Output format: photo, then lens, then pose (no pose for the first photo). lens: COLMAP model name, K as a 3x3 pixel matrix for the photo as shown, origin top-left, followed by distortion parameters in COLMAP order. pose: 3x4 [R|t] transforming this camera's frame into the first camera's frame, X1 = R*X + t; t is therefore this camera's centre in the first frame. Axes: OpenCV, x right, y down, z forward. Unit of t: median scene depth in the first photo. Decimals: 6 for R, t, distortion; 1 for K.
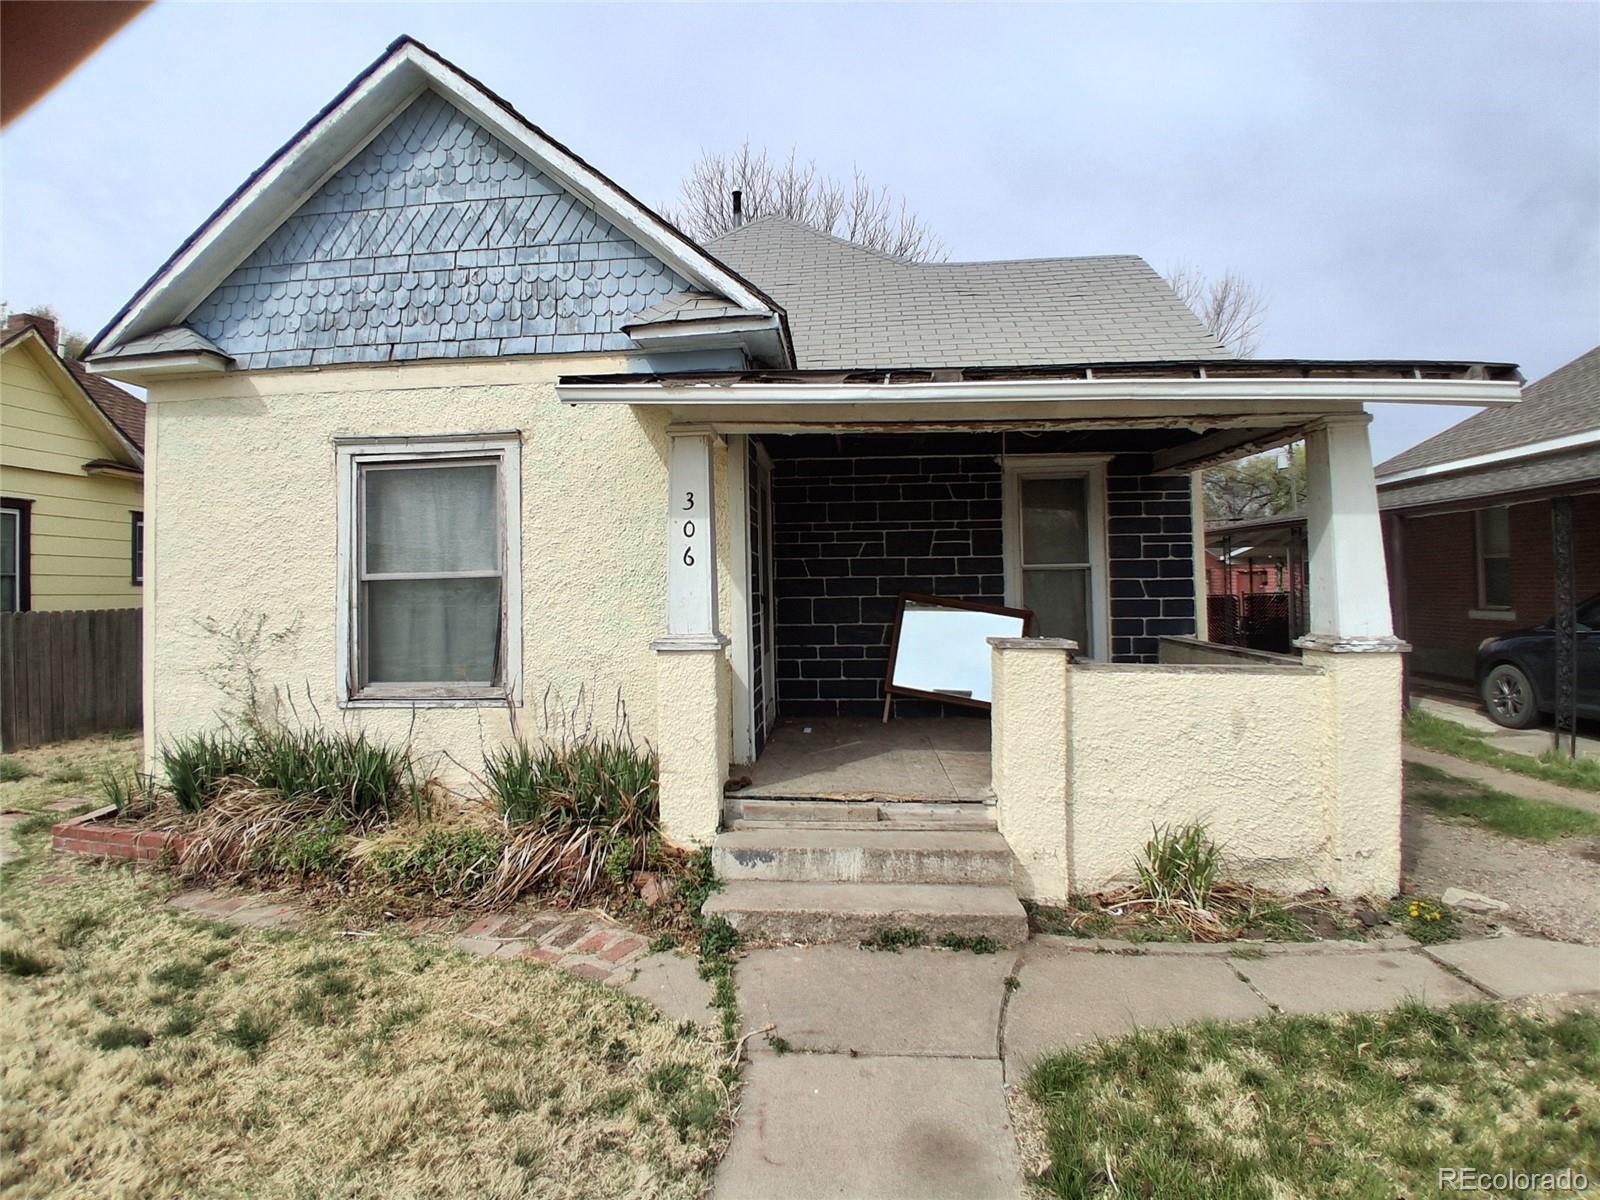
lens RADIAL K [[828.2, 0, 775.9], [0, 828.2, 565.7], [0, 0, 1]] dist [-0.028050, -0.000678]
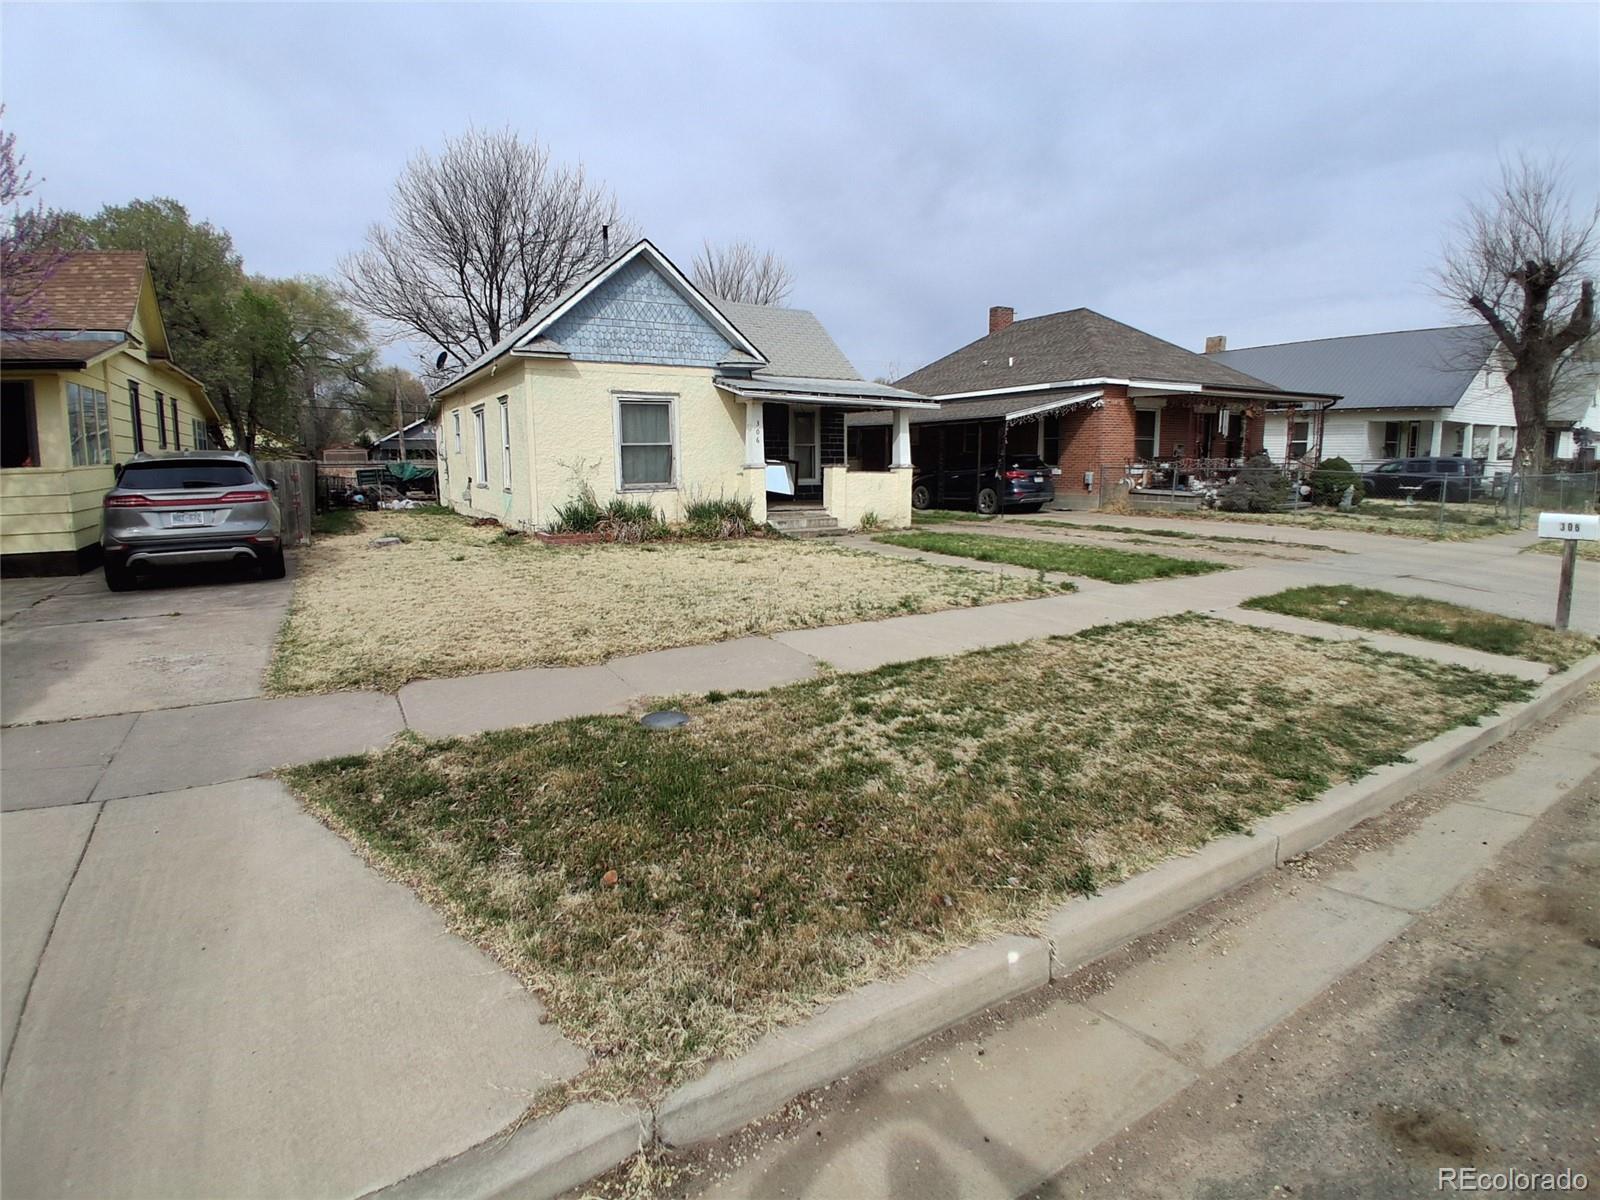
lens RADIAL K [[783.6, 0, 802.0], [0, 783.6, 600.0], [0, 0, 1]] dist [-0.003676, -0.000372]
pose [[0.803898, -0.096411, 0.586902, -1.606840], [-0.020181, 0.981785, 0.188922, 0.018739], [-0.594425, -0.163719, 0.787309, -1.477579]]
